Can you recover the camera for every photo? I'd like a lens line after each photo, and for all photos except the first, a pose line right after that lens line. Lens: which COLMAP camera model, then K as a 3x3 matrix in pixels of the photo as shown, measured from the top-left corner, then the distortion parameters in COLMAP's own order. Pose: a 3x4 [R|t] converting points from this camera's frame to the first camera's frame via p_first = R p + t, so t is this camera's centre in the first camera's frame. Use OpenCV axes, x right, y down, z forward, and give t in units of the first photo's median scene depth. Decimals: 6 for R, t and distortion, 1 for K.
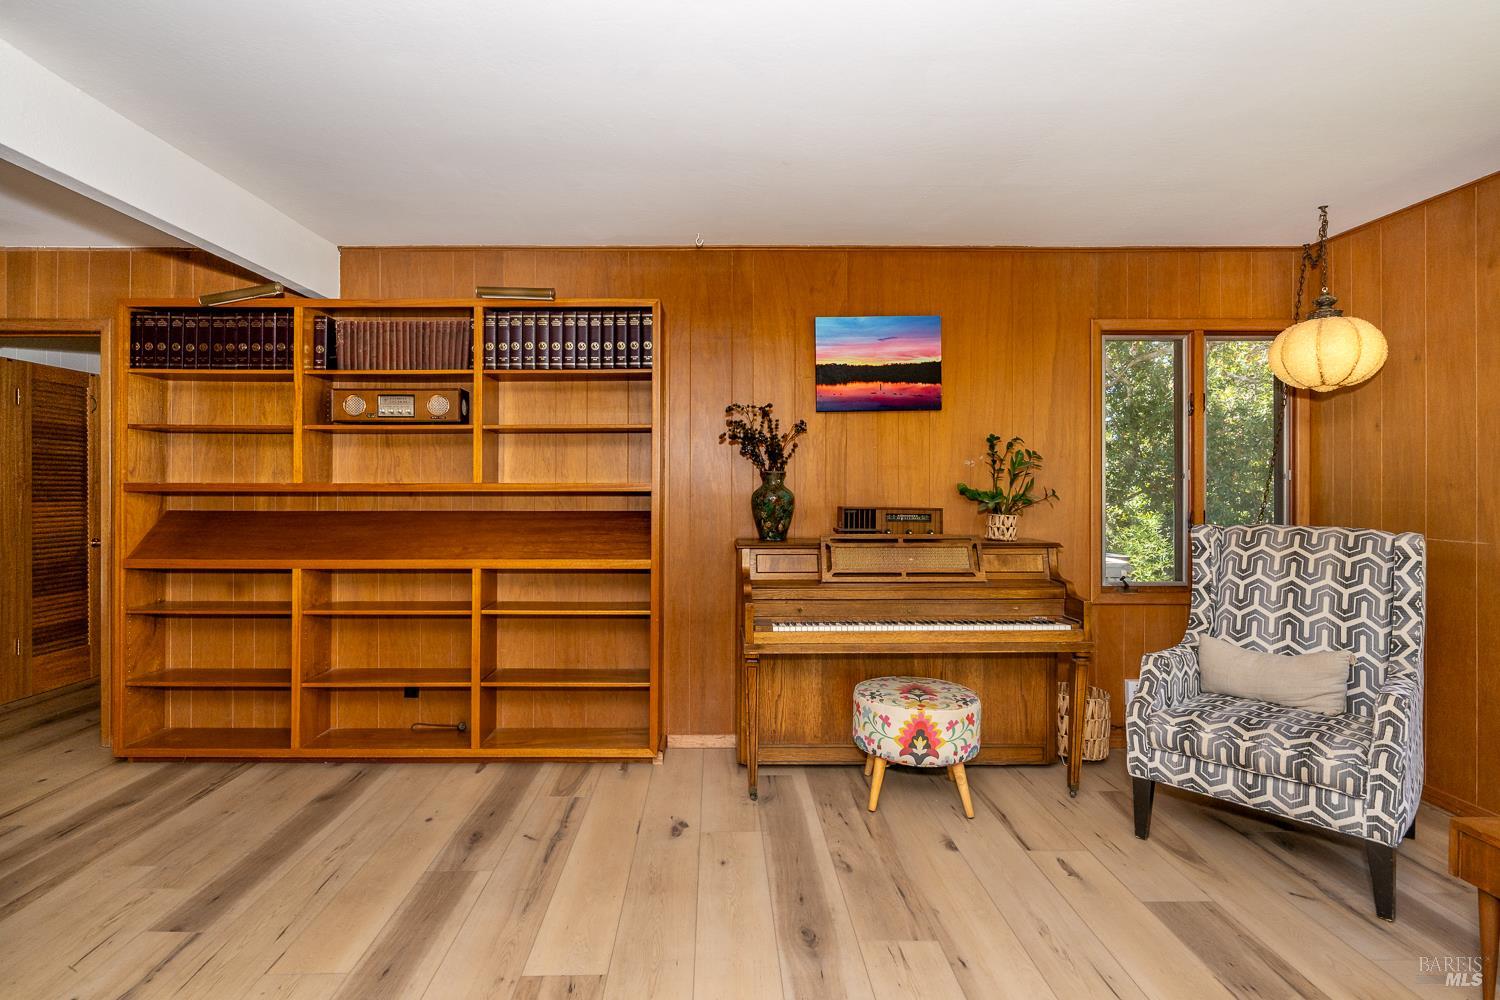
lens RADIAL K [[742.4, 0, 718.9], [0, 742.4, 484.8], [0, 0, 1]] dist [0.001928, 0.000135]
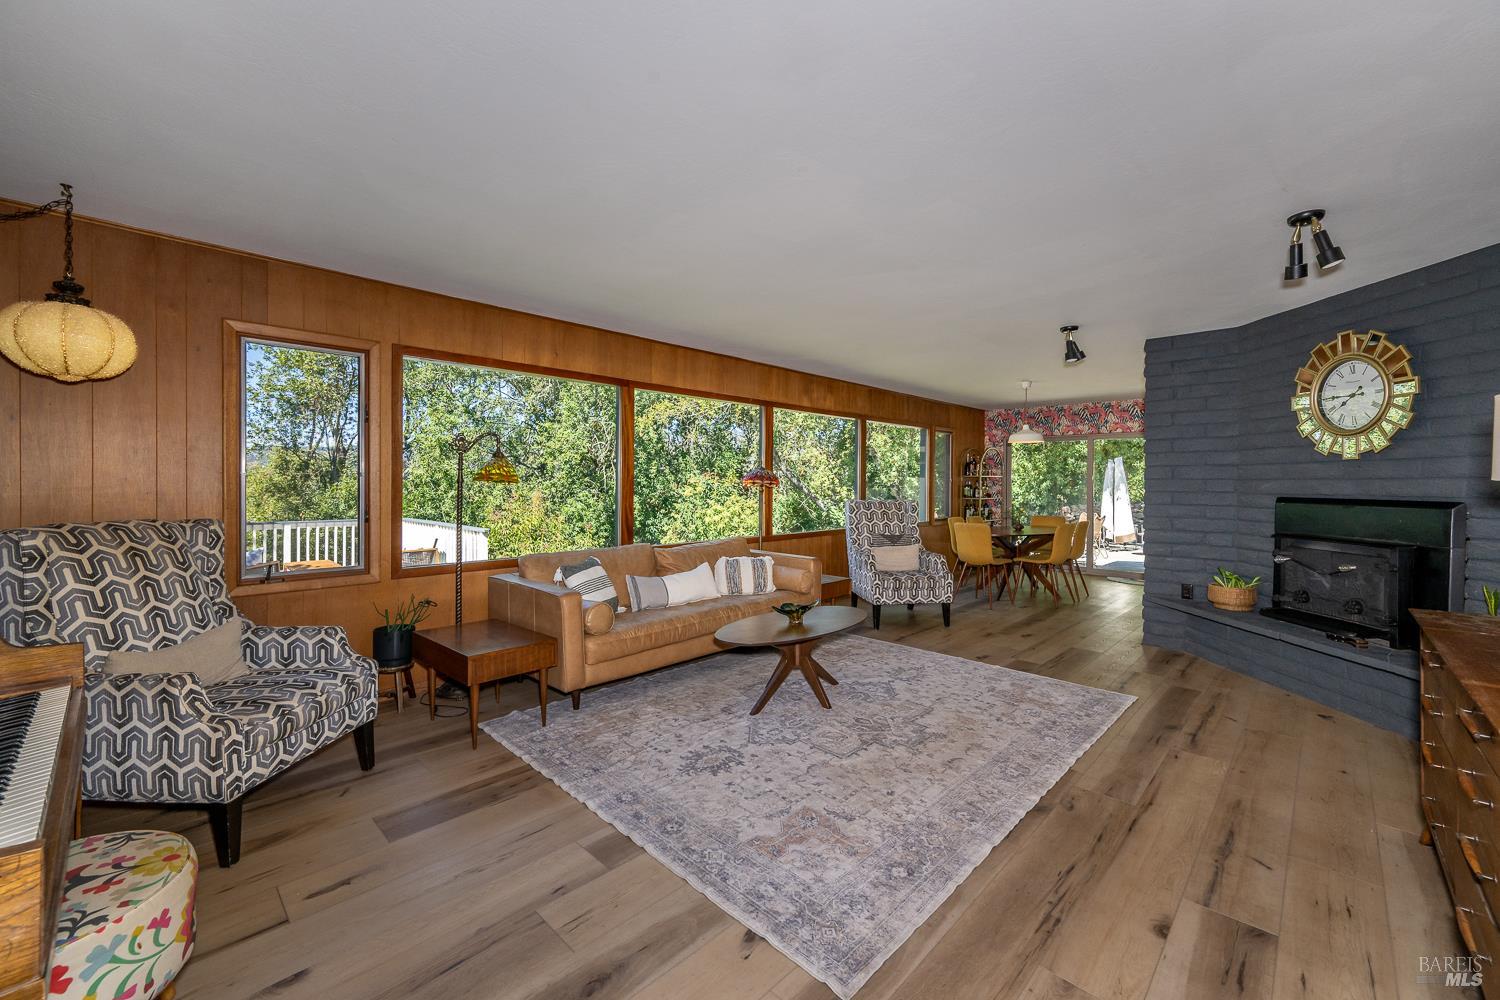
lens RADIAL K [[597.2, 0, 754.3], [0, 597.2, 491.3], [0, 0, 1]] dist [-0.001054, 0.000786]
pose [[-0.717590, -0.012925, 0.696346, -0.328644], [-0.002396, 0.999868, 0.016089, 0.001589], [-0.696462, 0.009877, -0.717526, 0.885972]]
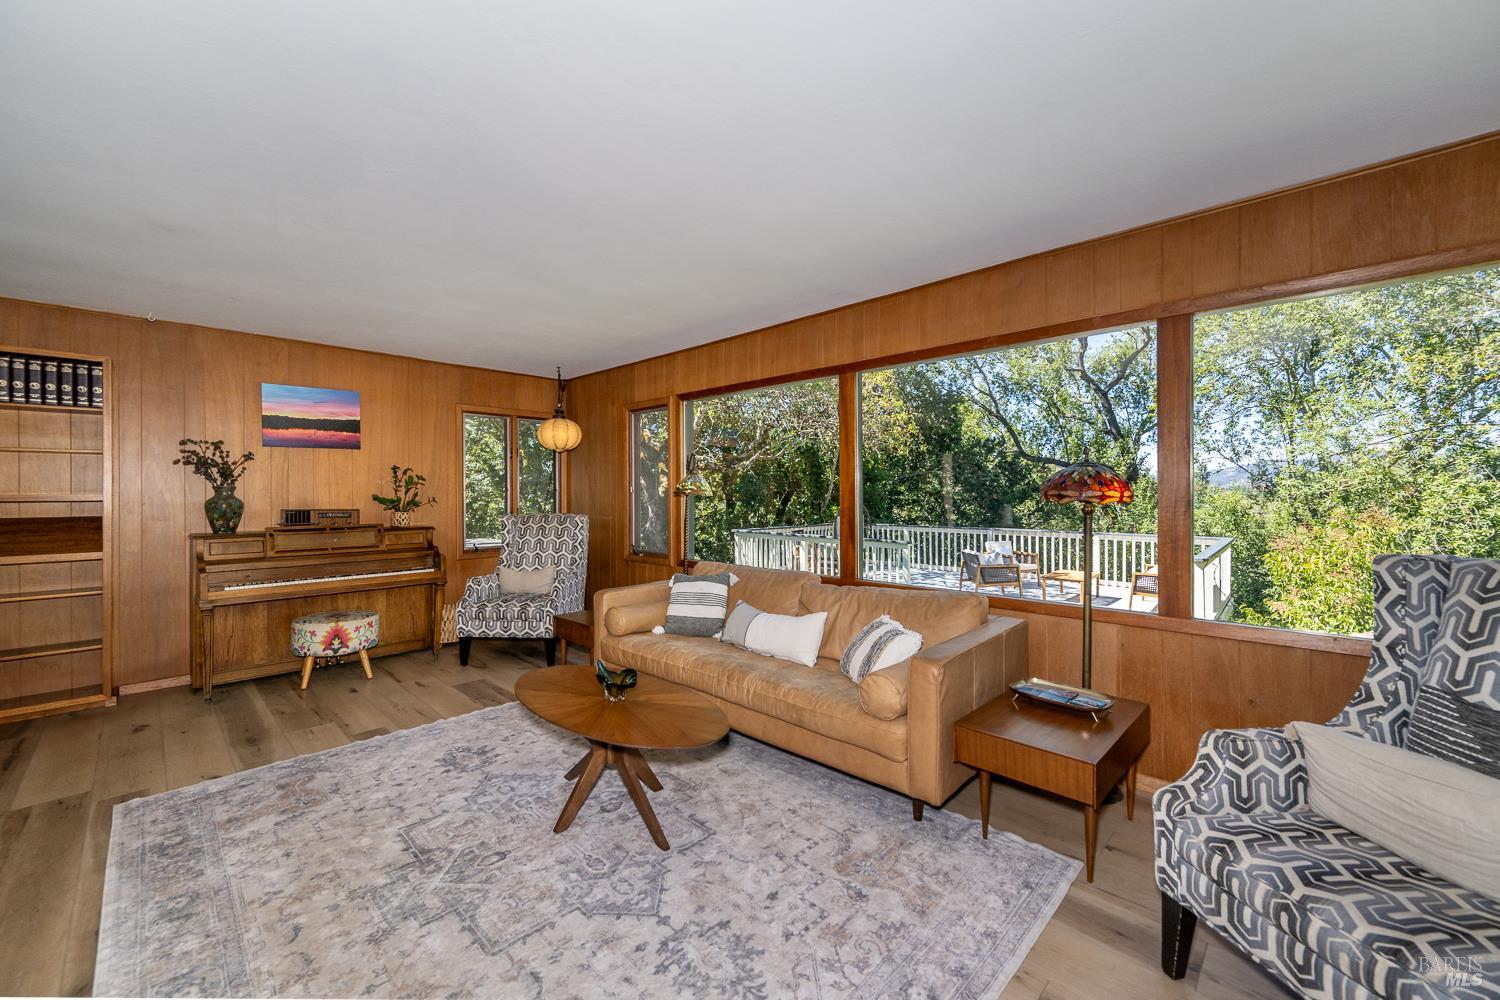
lens RADIAL K [[597.2, 0, 751.6], [0, 597.2, 495.9], [0, 0, 1]] dist [-0.001054, 0.000786]
pose [[0.701201, -0.004959, 0.712947, -0.039341], [0.004243, 0.999987, 0.002783, 0.002389], [-0.712951, 0.001074, 0.701213, -0.597616]]
